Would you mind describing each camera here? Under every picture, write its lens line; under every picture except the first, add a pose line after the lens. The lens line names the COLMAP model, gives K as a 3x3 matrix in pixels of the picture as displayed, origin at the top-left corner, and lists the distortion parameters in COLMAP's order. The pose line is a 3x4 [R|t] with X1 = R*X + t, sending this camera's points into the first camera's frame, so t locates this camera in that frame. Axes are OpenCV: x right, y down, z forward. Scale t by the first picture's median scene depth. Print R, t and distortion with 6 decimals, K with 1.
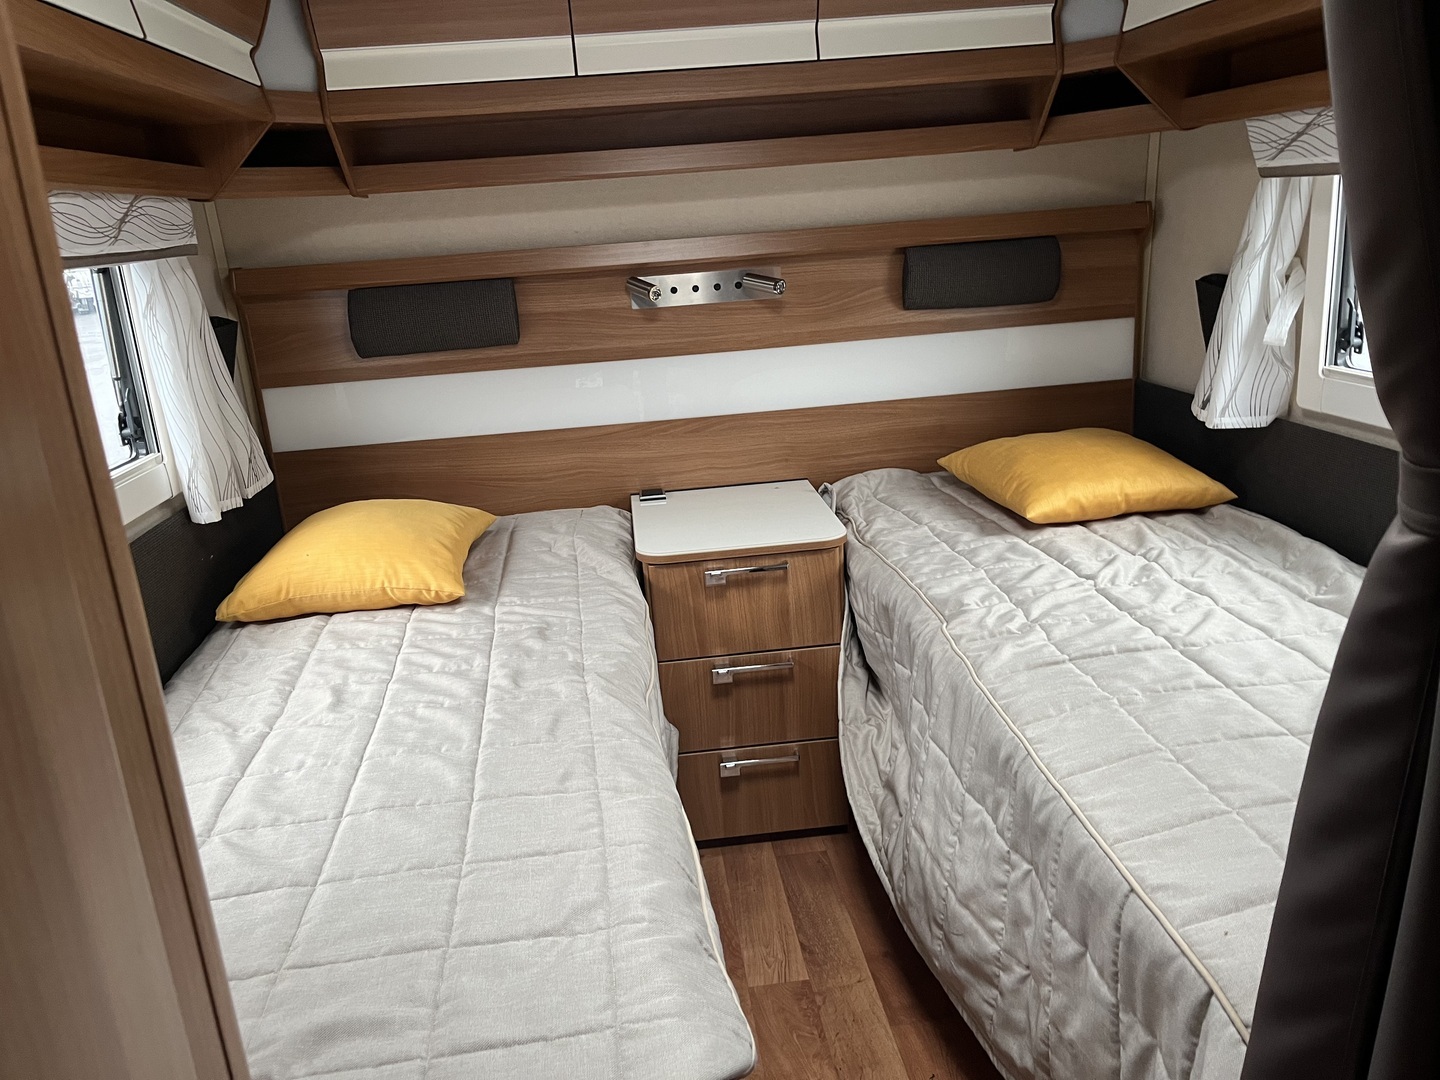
lens RADIAL K [[1093.1, 0, 712.5], [0, 1093.1, 533.1], [0, 0, 1]] dist [0.060303, -0.092973]
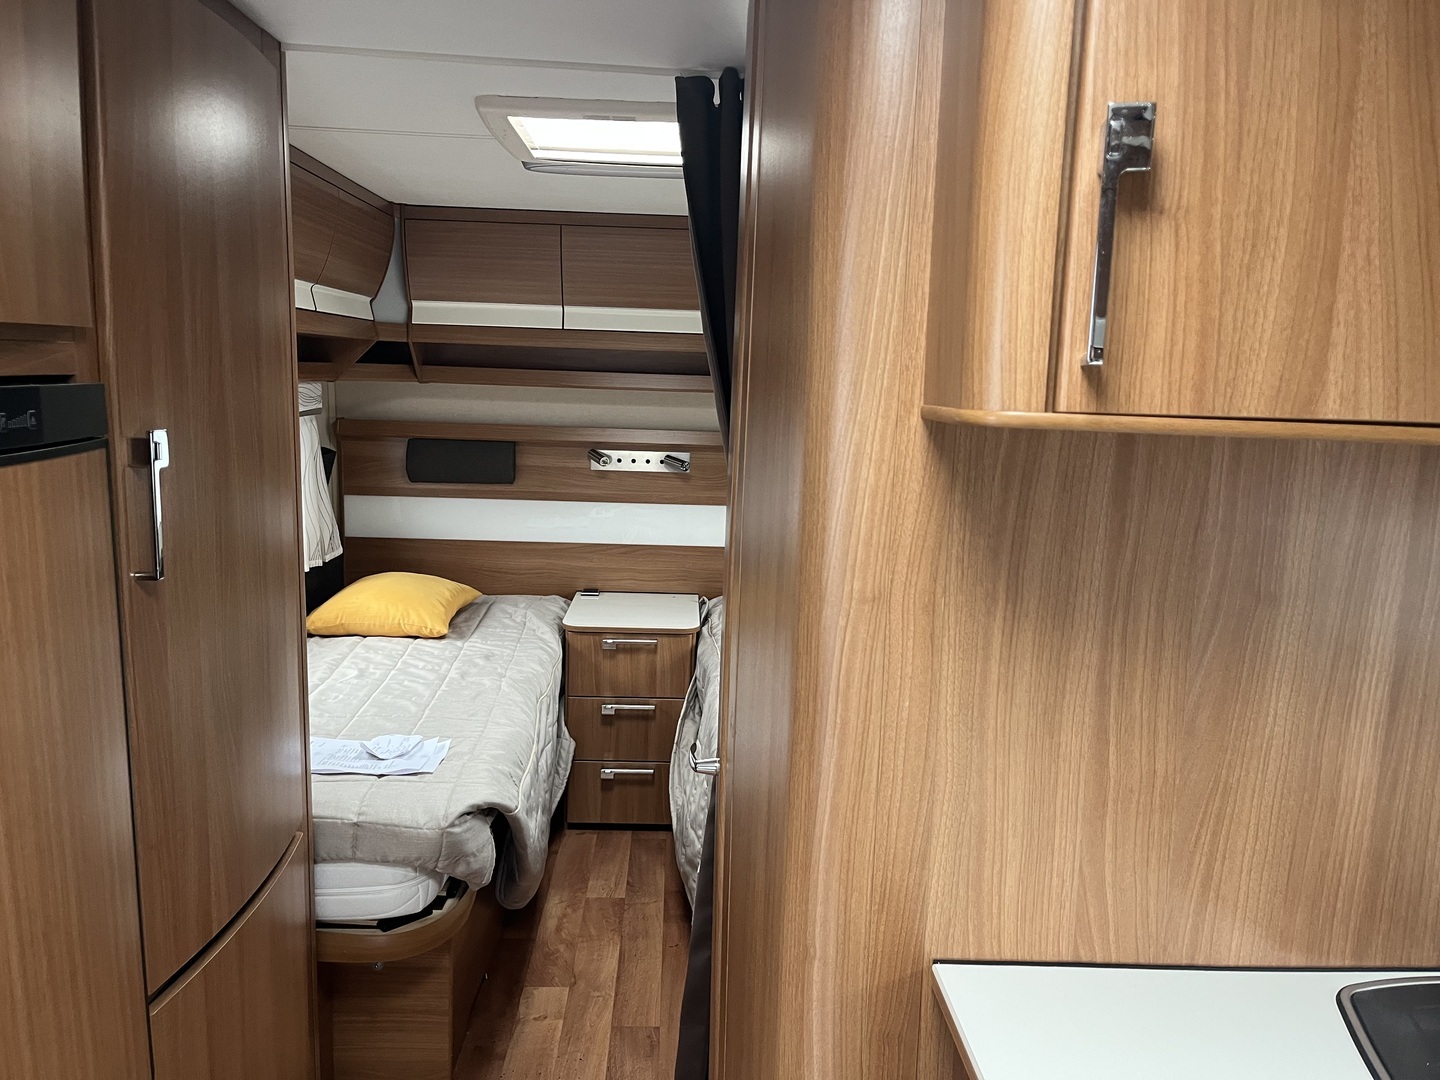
lens RADIAL K [[1093.1, 0, 724.4], [0, 1093.1, 546.6], [0, 0, 1]] dist [0.060303, -0.092973]
pose [[0.992926, 0.110785, -0.042720, 0.220008], [-0.115083, 0.986489, -0.116598, 0.067169], [0.029226, 0.120689, 0.992260, -0.573648]]
